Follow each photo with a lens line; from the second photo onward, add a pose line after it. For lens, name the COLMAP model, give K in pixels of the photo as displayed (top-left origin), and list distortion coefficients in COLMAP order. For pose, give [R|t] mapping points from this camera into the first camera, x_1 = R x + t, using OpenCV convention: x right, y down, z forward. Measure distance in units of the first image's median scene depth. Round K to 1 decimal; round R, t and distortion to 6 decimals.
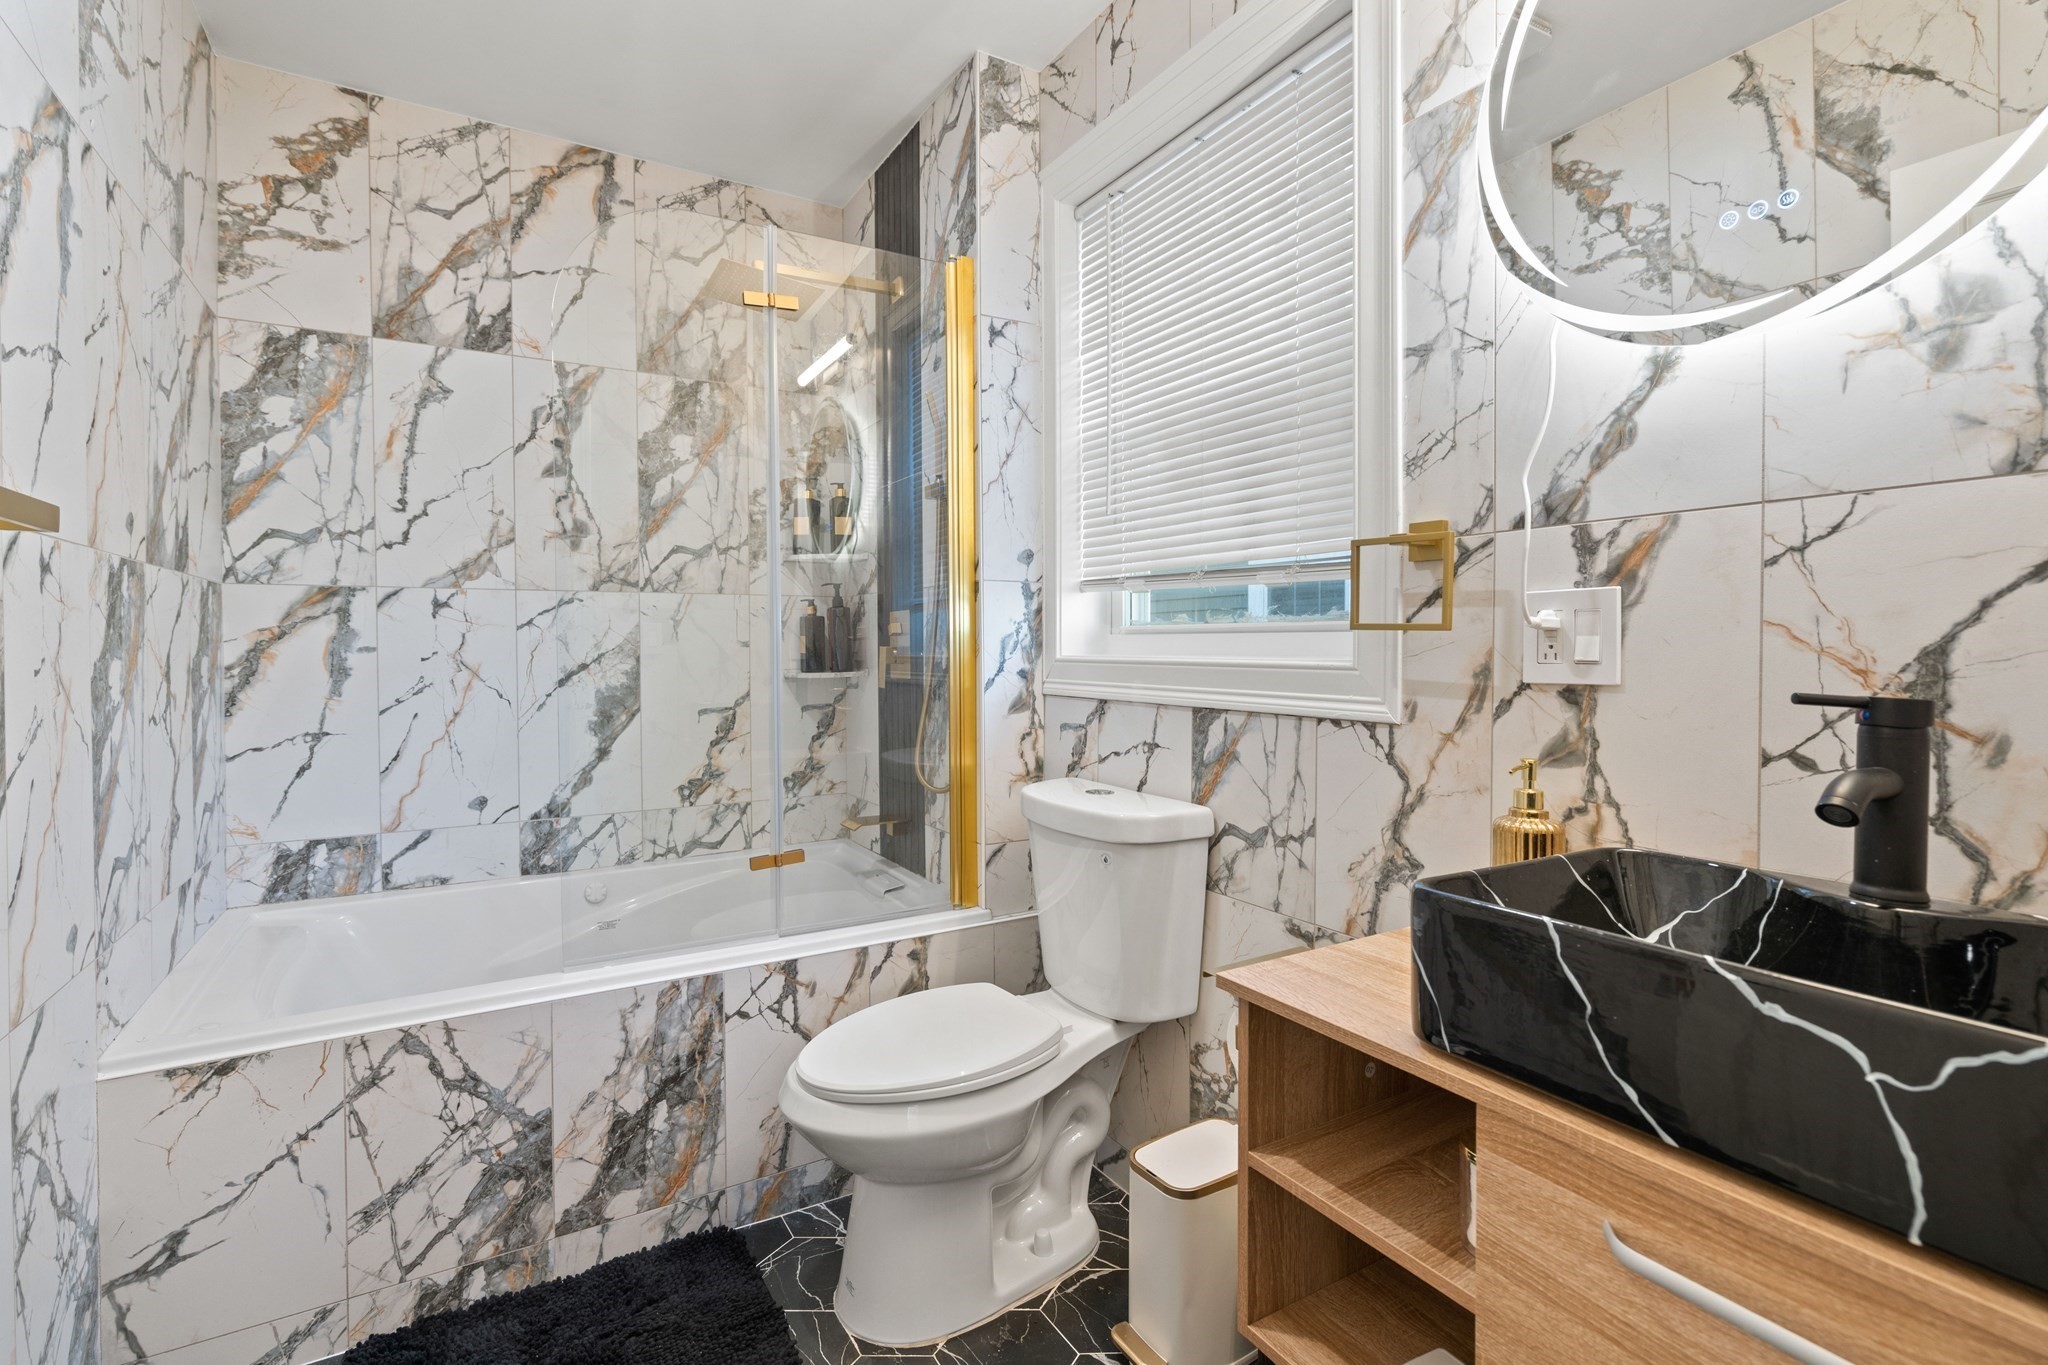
lens RADIAL K [[931.3, 0, 1015.8], [0, 931.3, 663.6], [0, 0, 1]] dist [-0.012664, 0.005814]
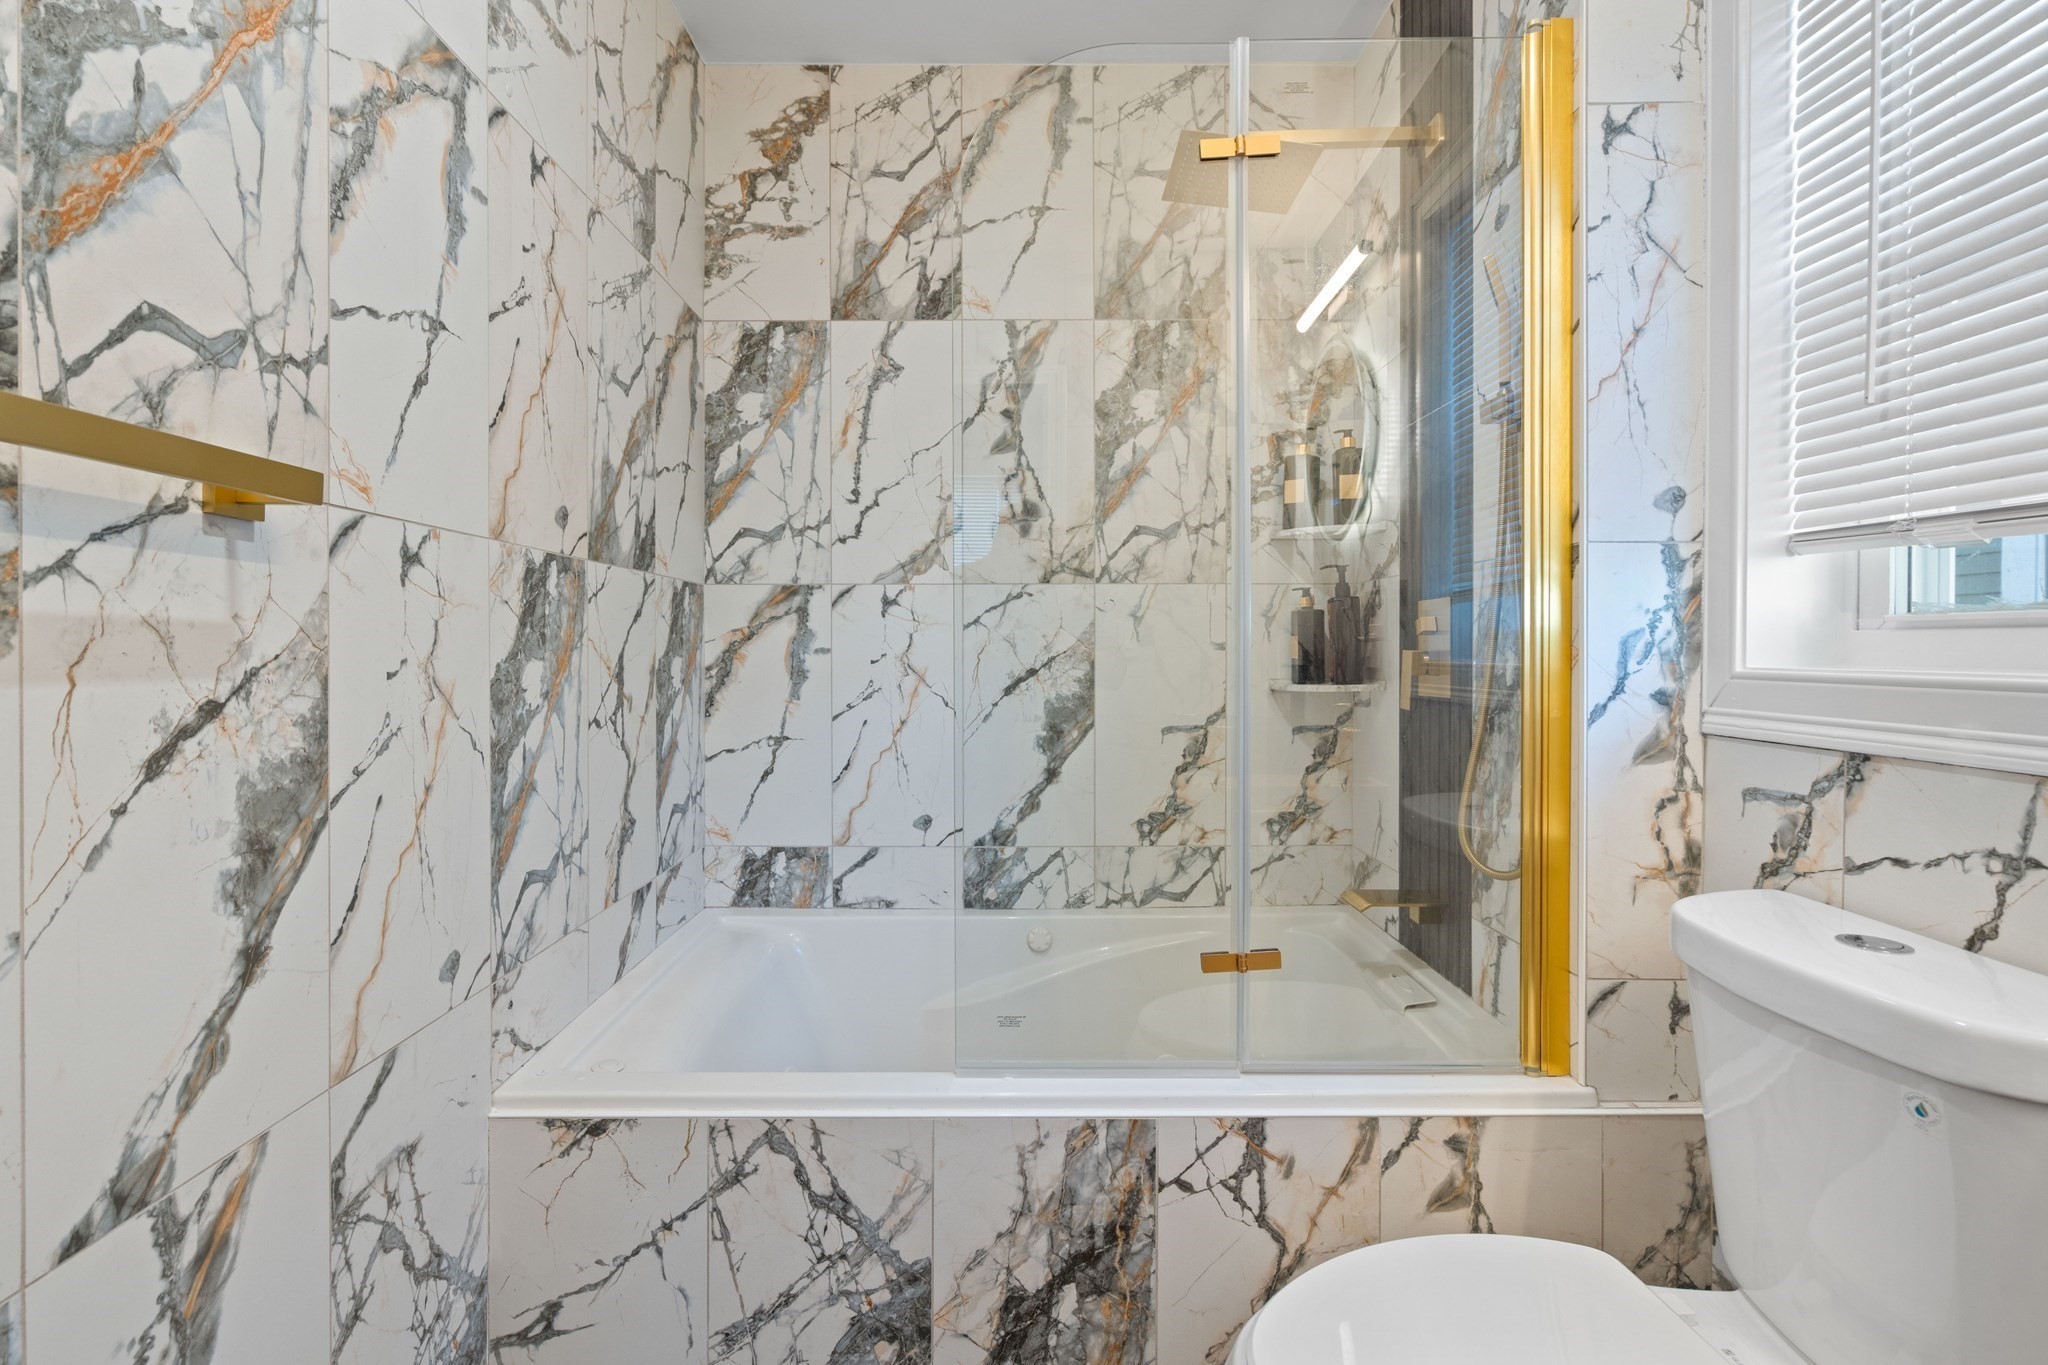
lens RADIAL K [[931.3, 0, 1015.4], [0, 931.3, 657.5], [0, 0, 1]] dist [-0.012664, 0.005814]
pose [[0.859644, 0.008797, -0.510817, -0.046092], [-0.013794, 0.999887, -0.005995, -0.005553], [0.510707, 0.012200, 0.859668, 0.291578]]
